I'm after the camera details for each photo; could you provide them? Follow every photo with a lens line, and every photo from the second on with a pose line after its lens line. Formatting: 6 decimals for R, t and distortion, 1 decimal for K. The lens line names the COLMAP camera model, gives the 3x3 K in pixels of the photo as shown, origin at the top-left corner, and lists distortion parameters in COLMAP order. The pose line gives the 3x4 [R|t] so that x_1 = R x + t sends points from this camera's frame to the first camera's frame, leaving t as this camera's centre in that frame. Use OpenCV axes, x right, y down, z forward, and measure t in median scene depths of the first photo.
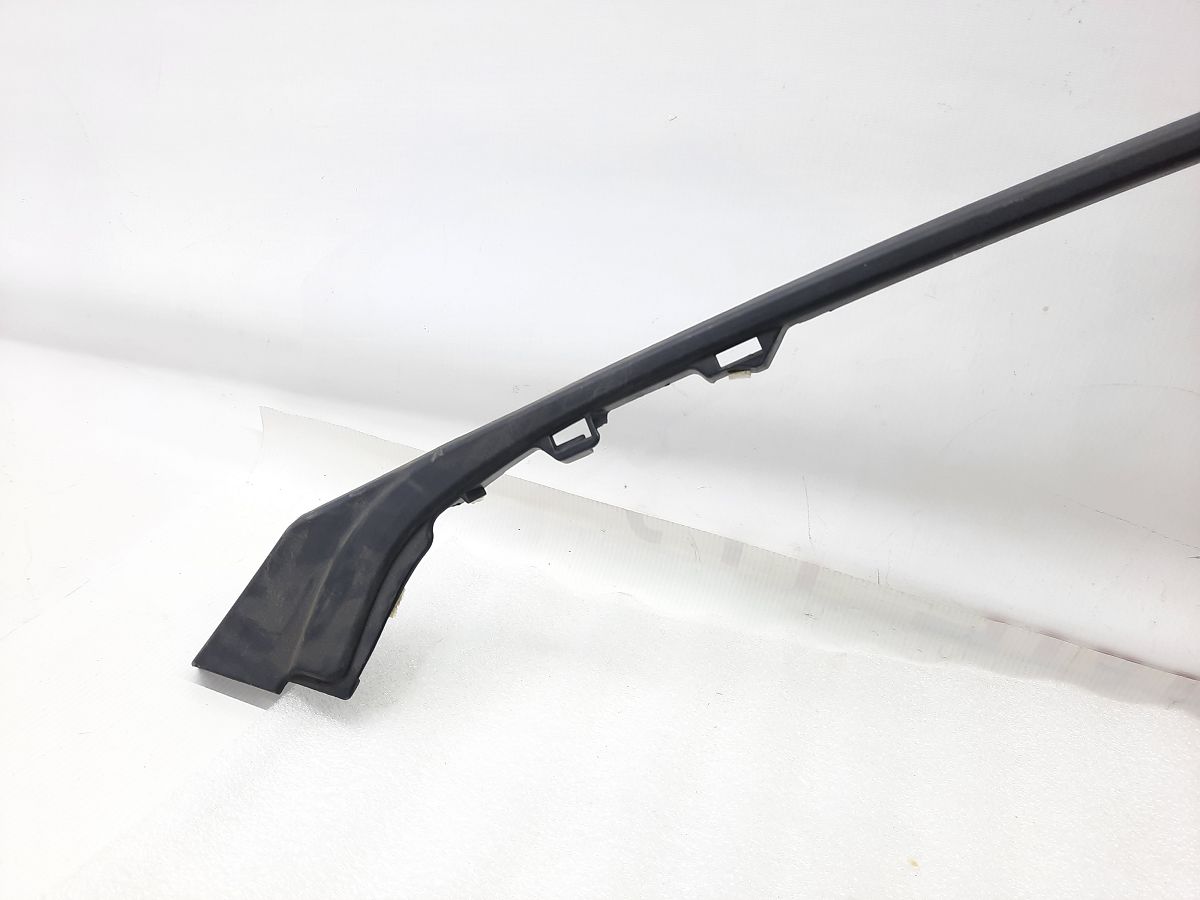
lens RADIAL K [[857.0, 0, 600.0], [0, 857.0, 450.0], [0, 0, 1]] dist [0.058703, -0.078790]
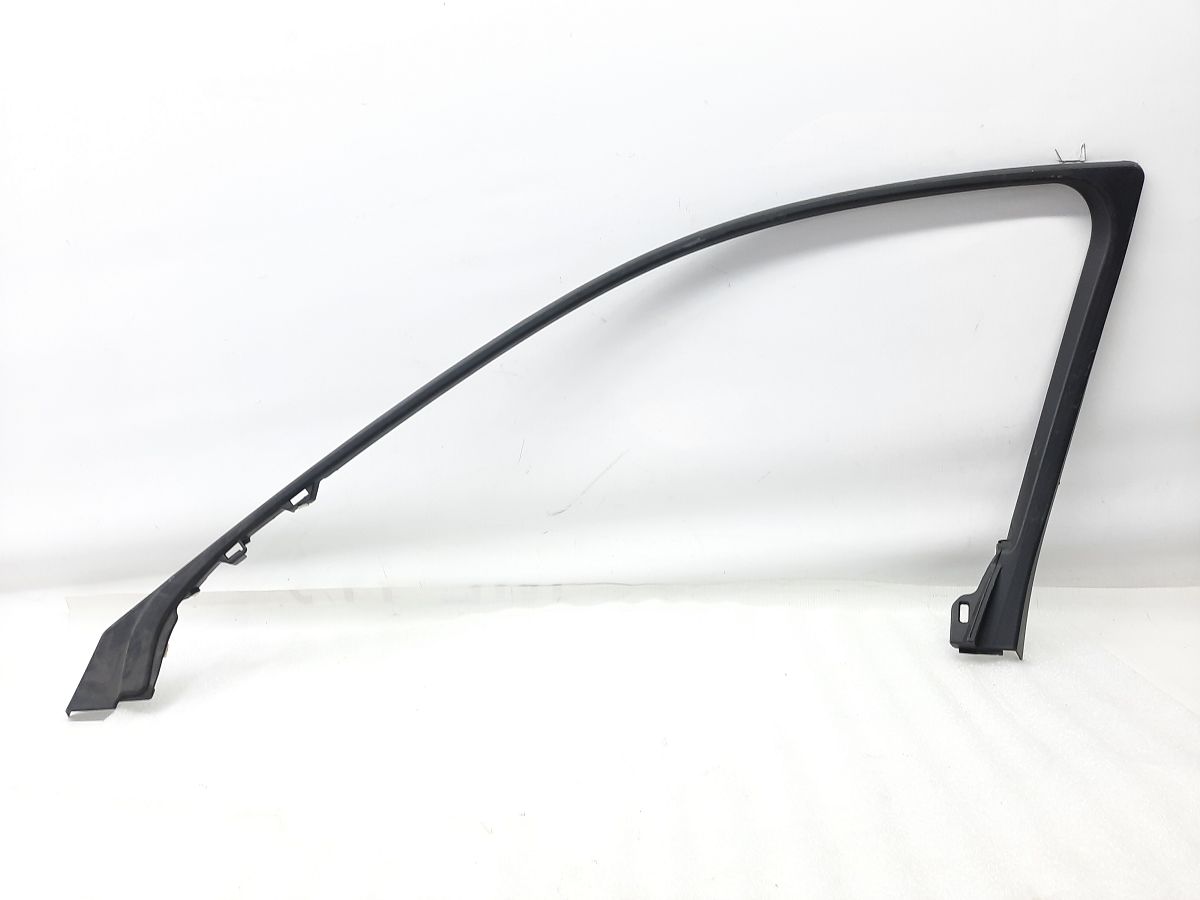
lens RADIAL K [[857.0, 0, 600.0], [0, 857.0, 450.0], [0, 0, 1]] dist [0.058703, -0.078790]
pose [[0.932662, -0.235327, 0.273429, 0.293247], [0.277036, 0.952690, -0.125033, 0.268260], [-0.231069, 0.192363, 0.953731, -1.371915]]
